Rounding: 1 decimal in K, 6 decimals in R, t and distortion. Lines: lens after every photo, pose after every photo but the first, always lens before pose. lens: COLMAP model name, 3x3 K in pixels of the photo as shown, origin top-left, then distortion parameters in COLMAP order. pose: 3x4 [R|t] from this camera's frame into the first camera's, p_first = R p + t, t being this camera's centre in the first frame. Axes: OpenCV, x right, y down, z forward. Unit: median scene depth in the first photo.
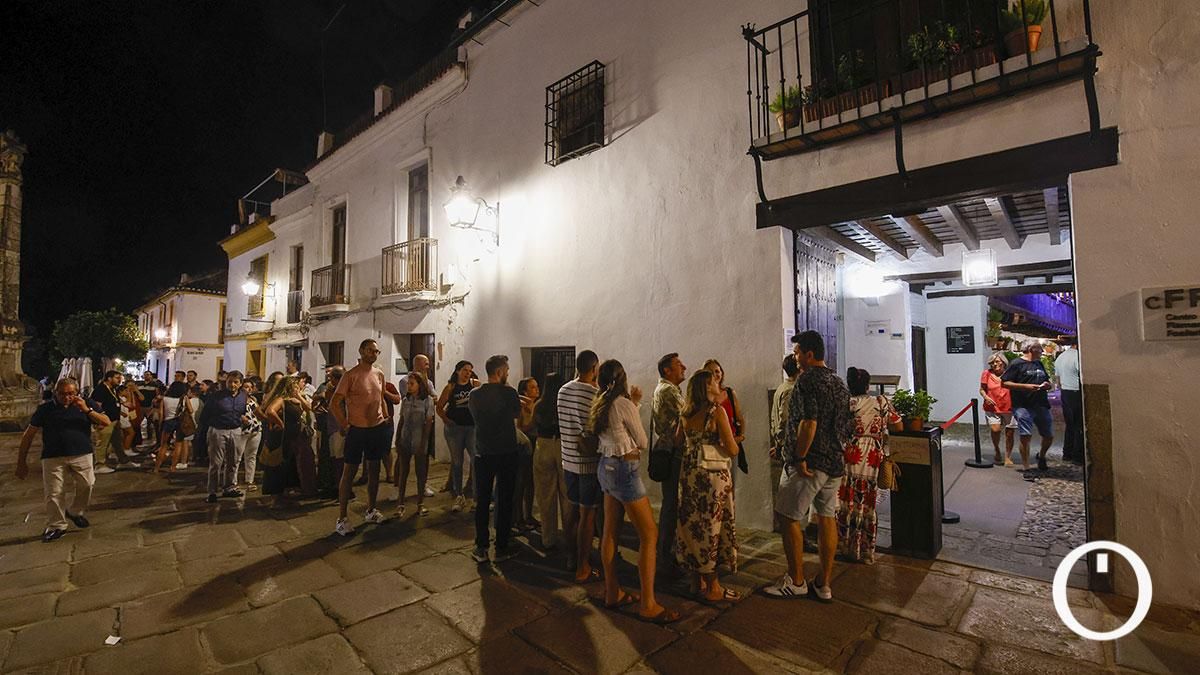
lens RADIAL K [[499.5, 0, 610.0], [0, 499.5, 335.2], [0, 0, 1]] dist [0.000459, -0.010786]
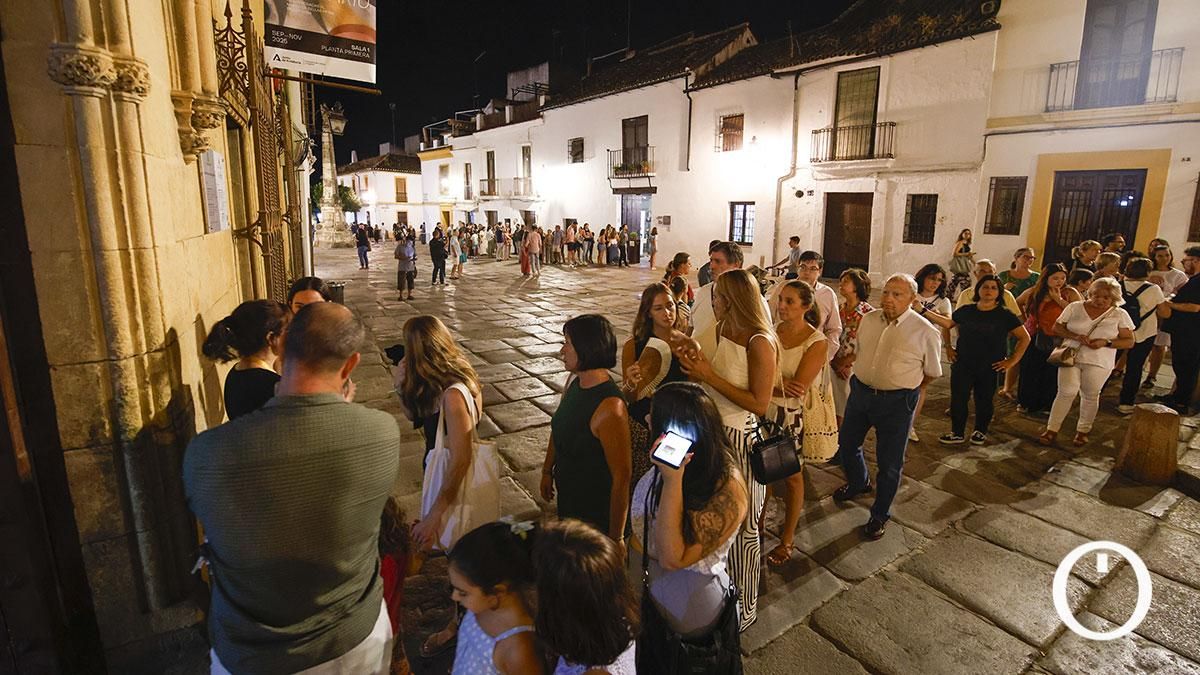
lens RADIAL K [[499.5, 0, 610.0], [0, 499.5, 335.2], [0, 0, 1]] dist [0.000459, -0.010786]
pose [[0.991008, 0.041692, -0.127143, 0.355316], [-0.001484, 0.953583, 0.301128, -0.144574], [0.133796, -0.298231, 0.945070, -1.413234]]
